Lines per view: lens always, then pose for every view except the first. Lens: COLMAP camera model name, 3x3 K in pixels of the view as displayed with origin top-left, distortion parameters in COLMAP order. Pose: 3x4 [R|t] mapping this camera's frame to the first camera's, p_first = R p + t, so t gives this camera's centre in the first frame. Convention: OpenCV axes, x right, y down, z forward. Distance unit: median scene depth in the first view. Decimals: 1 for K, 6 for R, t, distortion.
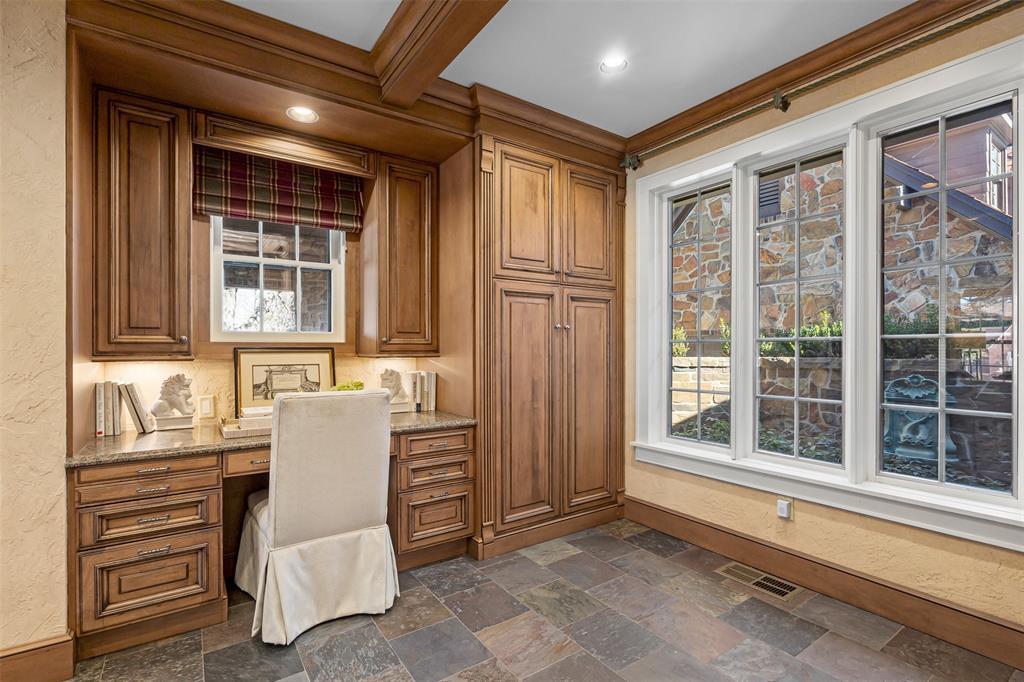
lens RADIAL K [[473.0, 0, 491.2], [0, 473.0, 349.4], [0, 0, 1]] dist [-0.005483, 0.000619]
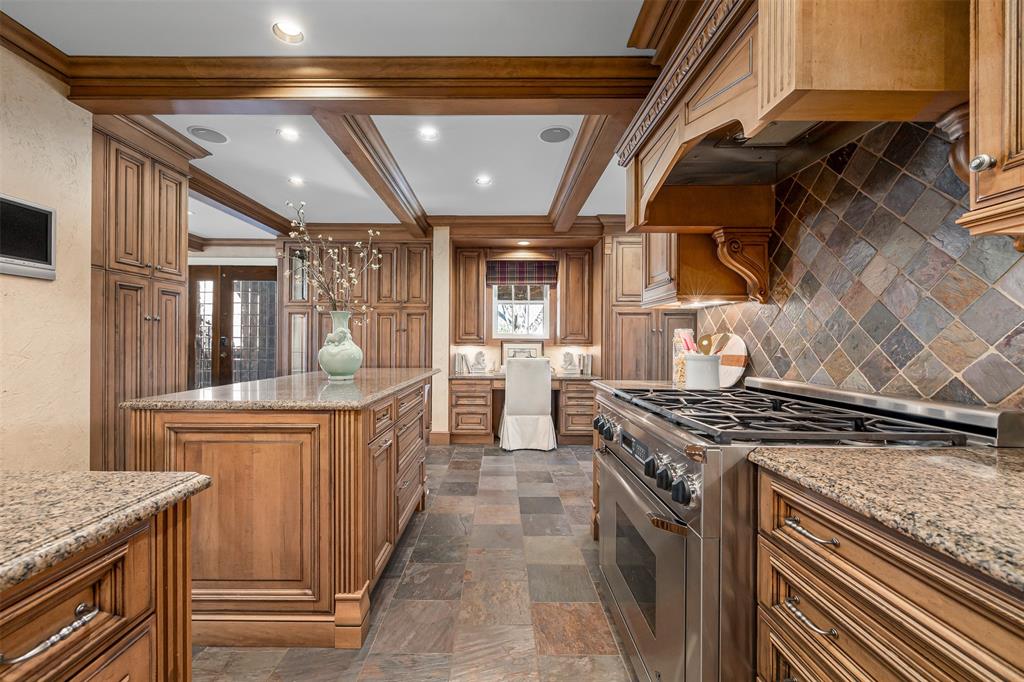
lens RADIAL K [[404.6, 0, 501.9], [0, 404.6, 343.2], [0, 0, 1]] dist [-0.000883, -0.000068]
pose [[0.840492, 0.009715, -0.541737, 0.636739], [-0.007089, 0.999951, 0.006934, -0.007100], [0.541778, -0.001988, 0.840519, -0.798943]]
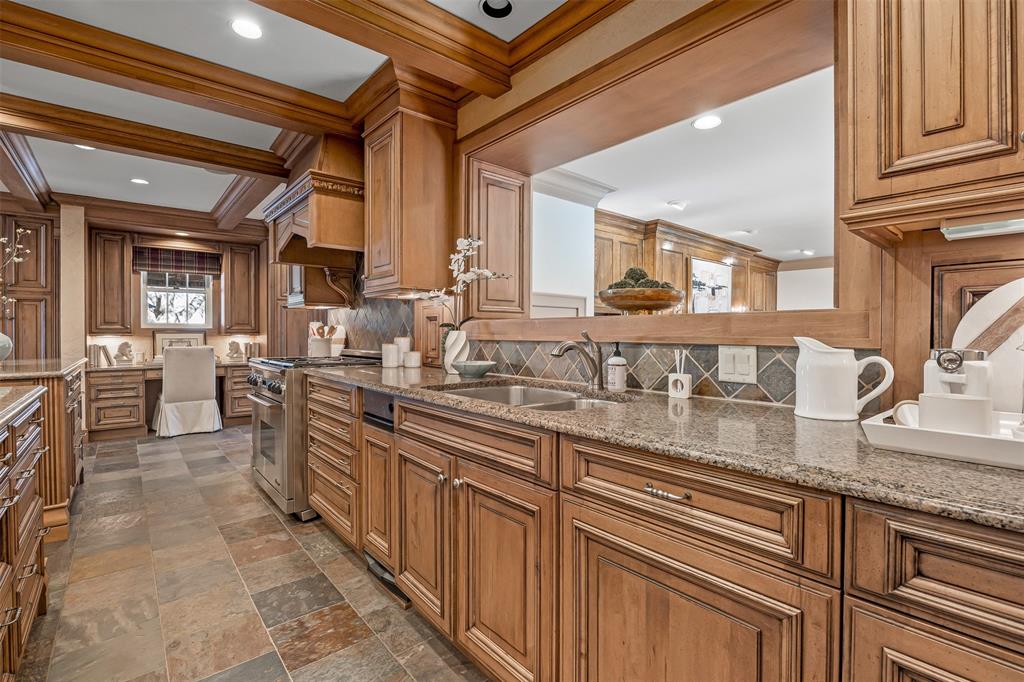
lens RADIAL K [[451.7, 0, 519.1], [0, 451.7, 336.3], [0, 0, 1]] dist [-0.015899, -0.000718]
pose [[0.989229, 0.001756, 0.146365, 0.998793], [-0.003191, 0.999949, 0.009567, -0.002991], [-0.146341, -0.009931, 0.989184, -1.559425]]
